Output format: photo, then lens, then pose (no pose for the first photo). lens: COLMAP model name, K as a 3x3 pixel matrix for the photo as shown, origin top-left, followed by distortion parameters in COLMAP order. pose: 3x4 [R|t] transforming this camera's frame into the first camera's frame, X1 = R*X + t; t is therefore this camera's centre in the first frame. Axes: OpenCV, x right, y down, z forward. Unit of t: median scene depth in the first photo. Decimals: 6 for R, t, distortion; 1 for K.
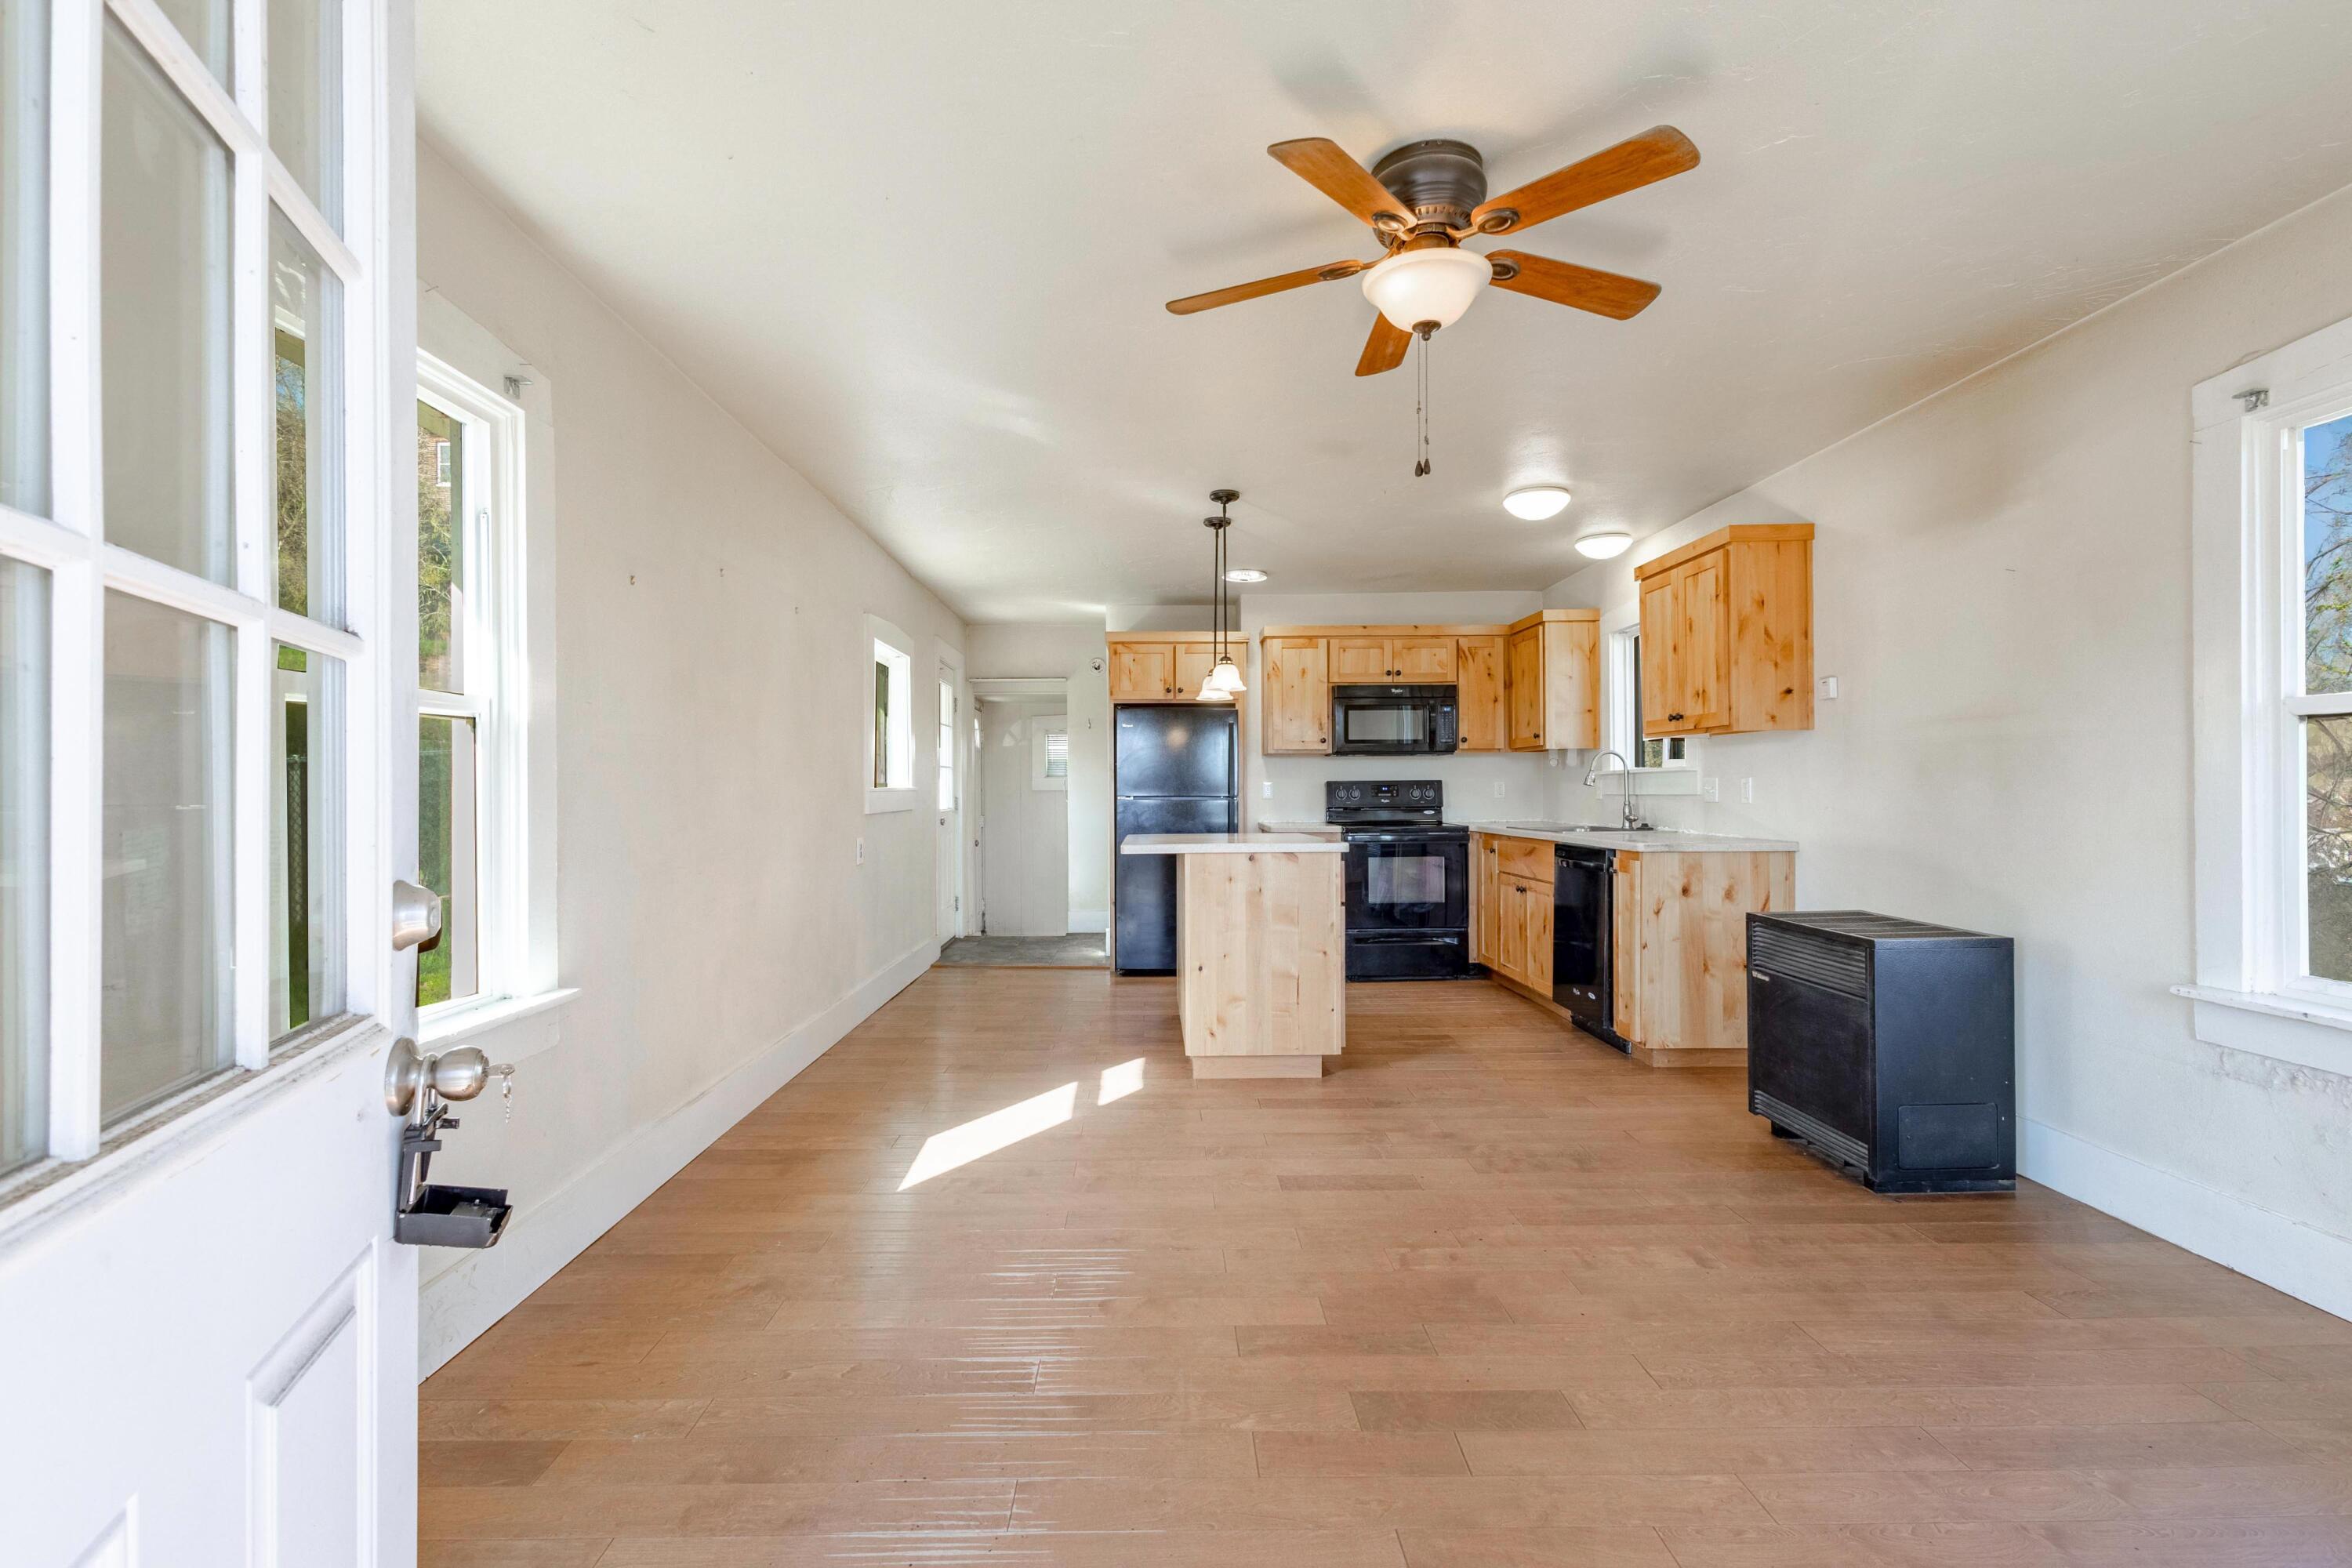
lens RADIAL K [[1079.7, 0, 1174.8], [0, 1079.7, 785.2], [0, 0, 1]] dist [0.011391, -0.003529]
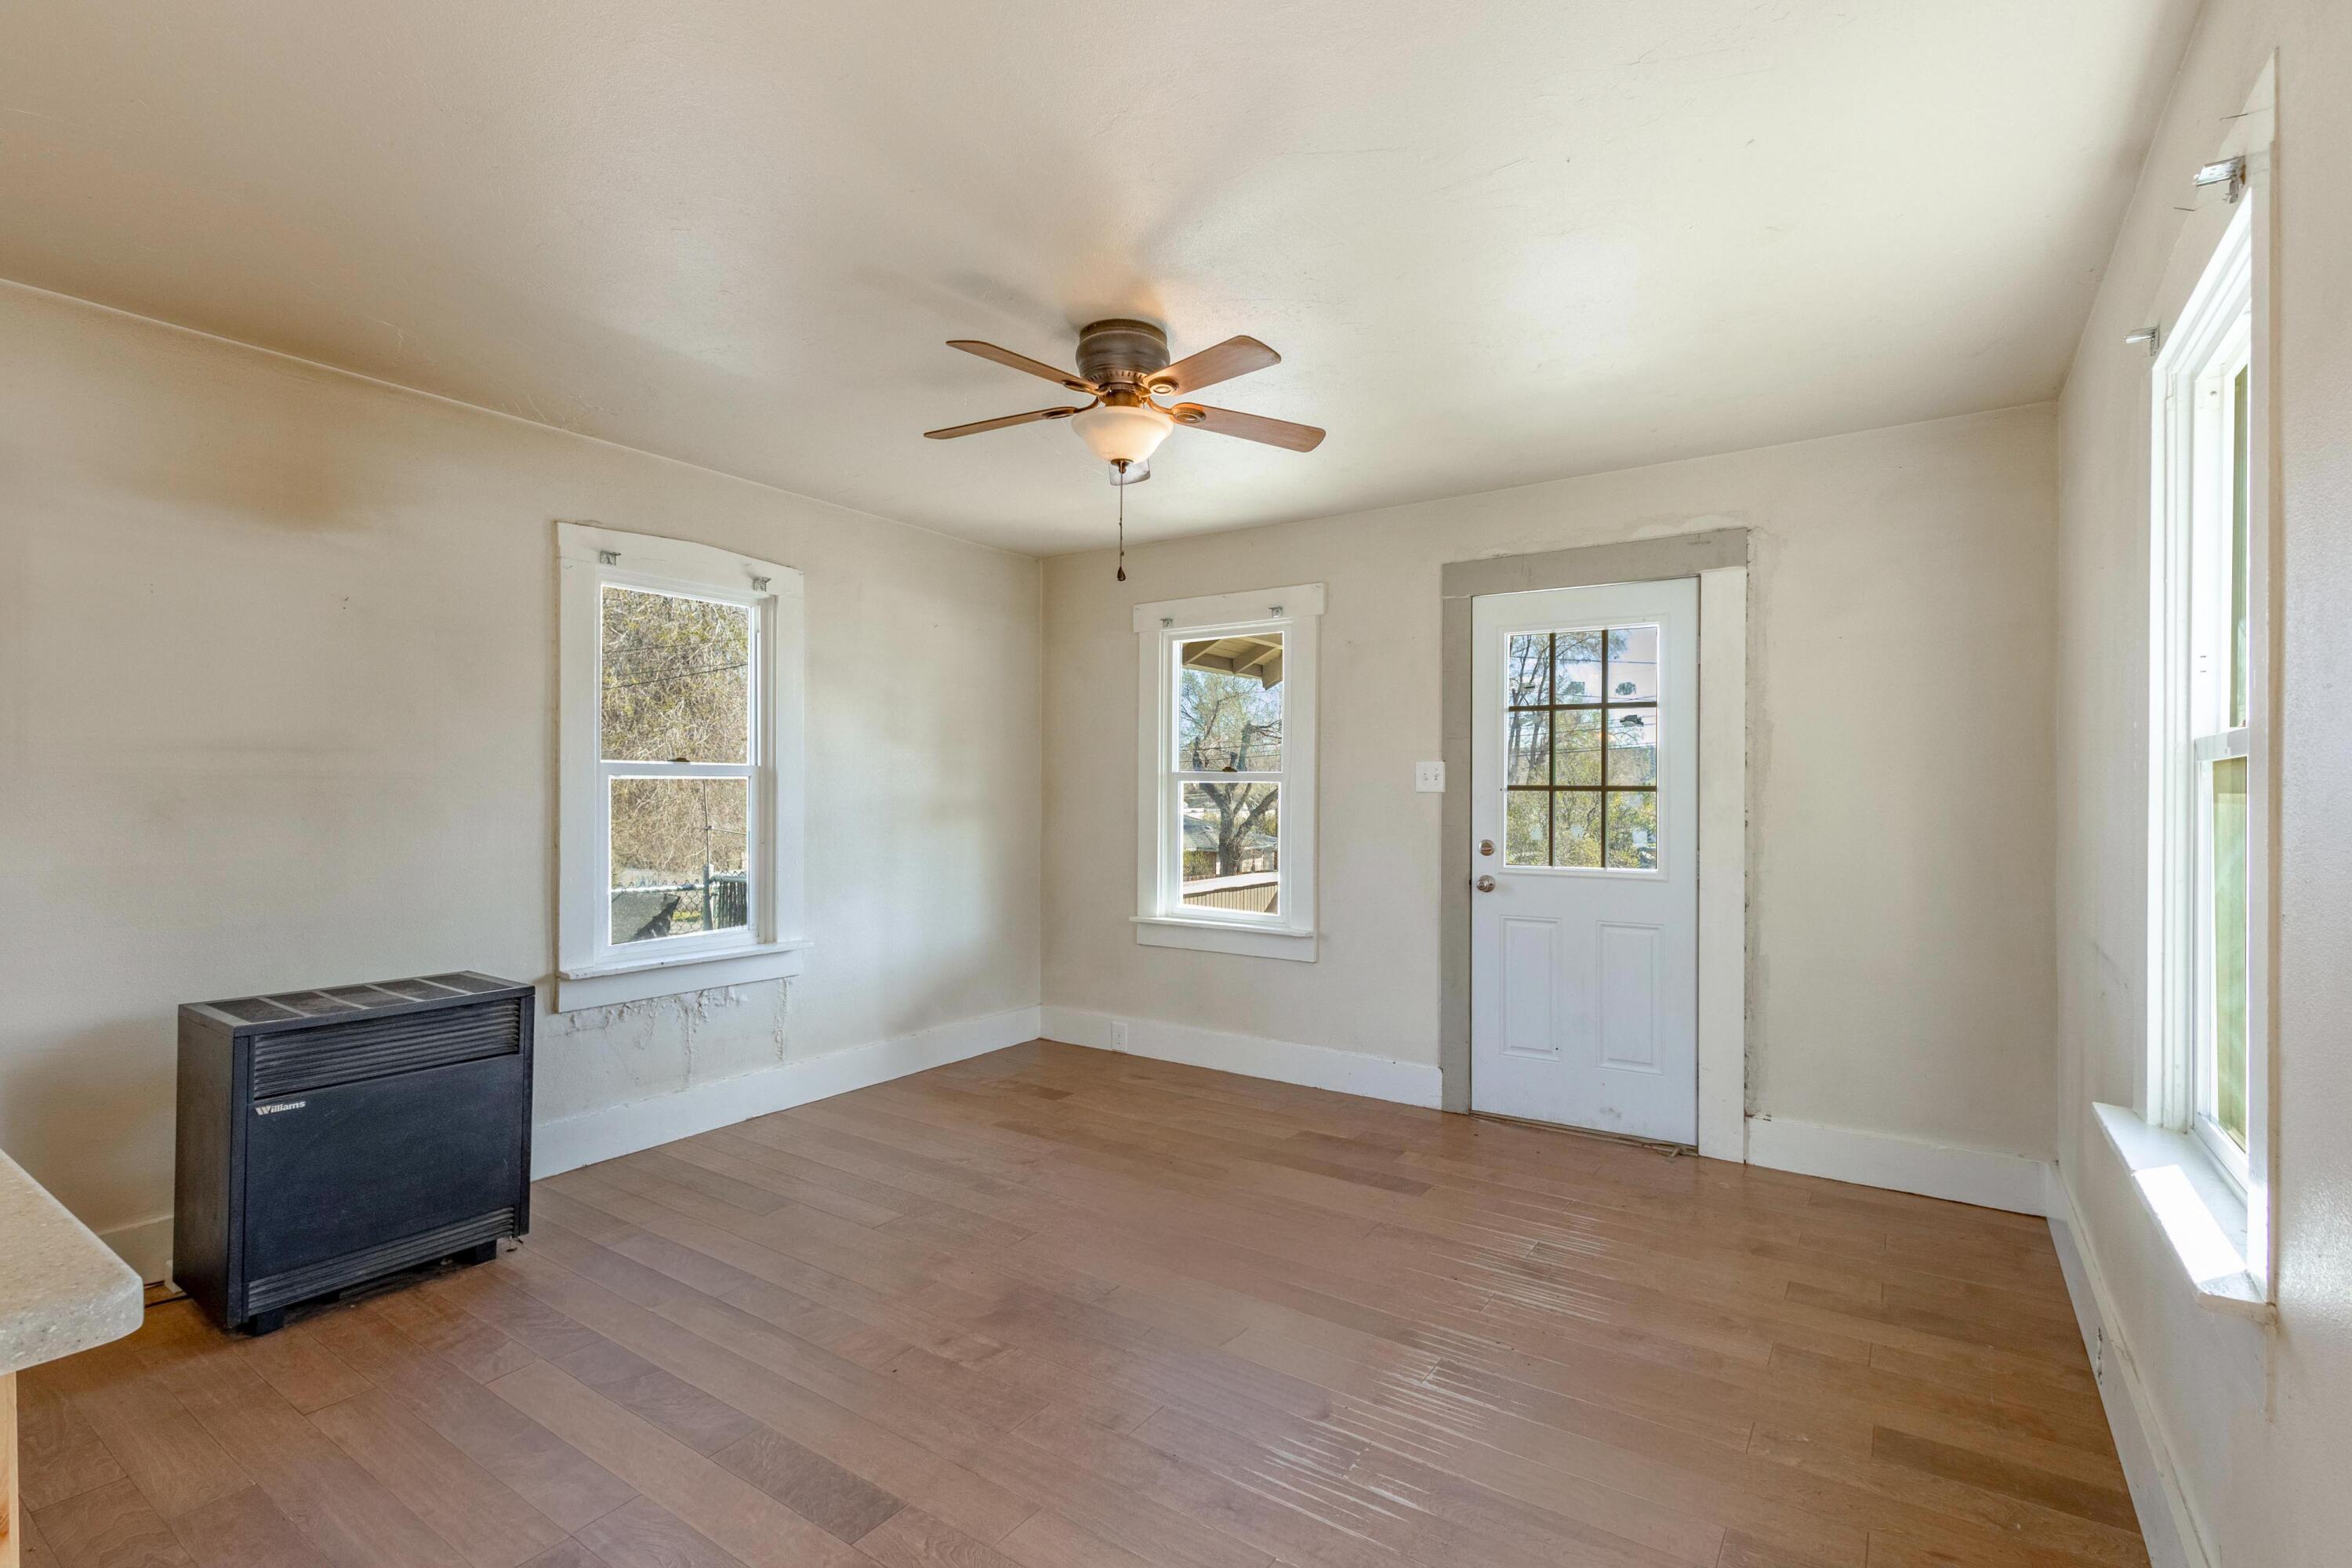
lens RADIAL K [[1079.7, 0, 1172.1], [0, 1079.7, 786.6], [0, 0, 1]] dist [0.011391, -0.003529]
pose [[-0.811632, 0.002060, 0.584165, -0.494458], [-0.003054, 0.999965, -0.007768, -0.039751], [-0.584161, -0.008089, -0.811598, 1.814820]]
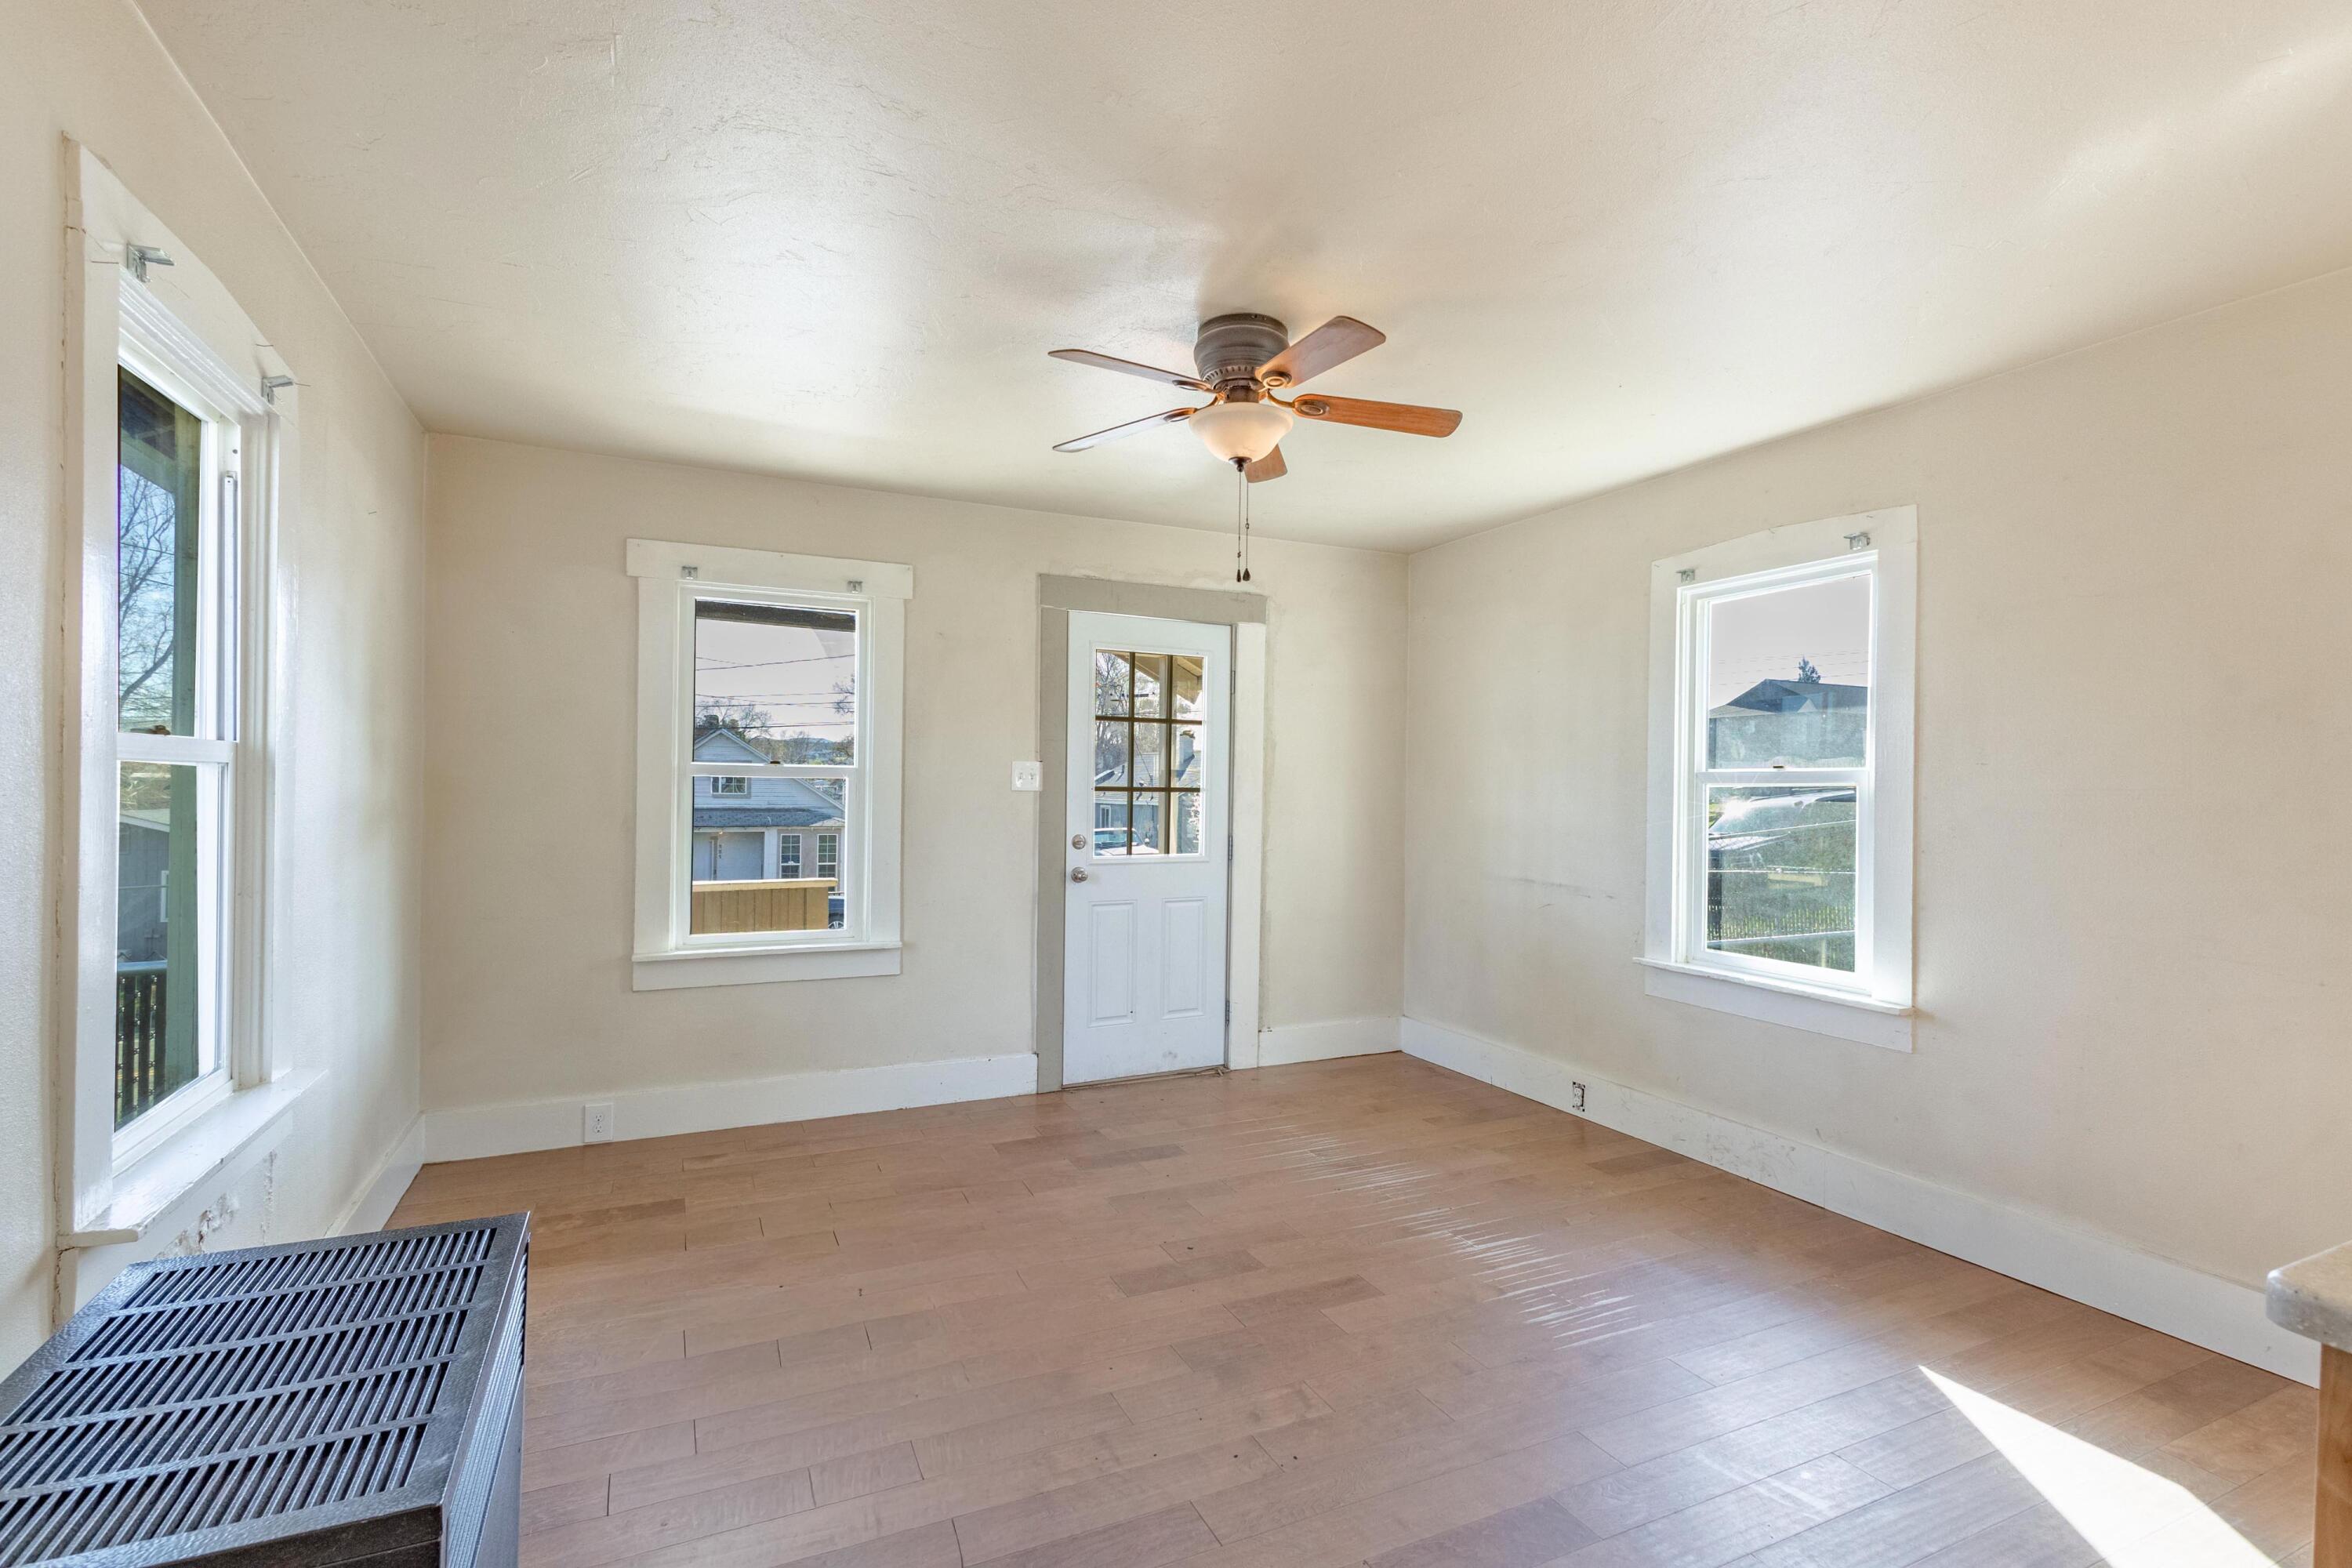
lens RADIAL K [[1079.7, 0, 1177.0], [0, 1079.7, 787.4], [0, 0, 1]] dist [0.011391, -0.003529]
pose [[-0.914386, -0.006978, -0.404784, 0.720430], [-0.007659, 0.999971, 0.000062, -0.054047], [0.404772, 0.003157, -0.914412, 1.915186]]
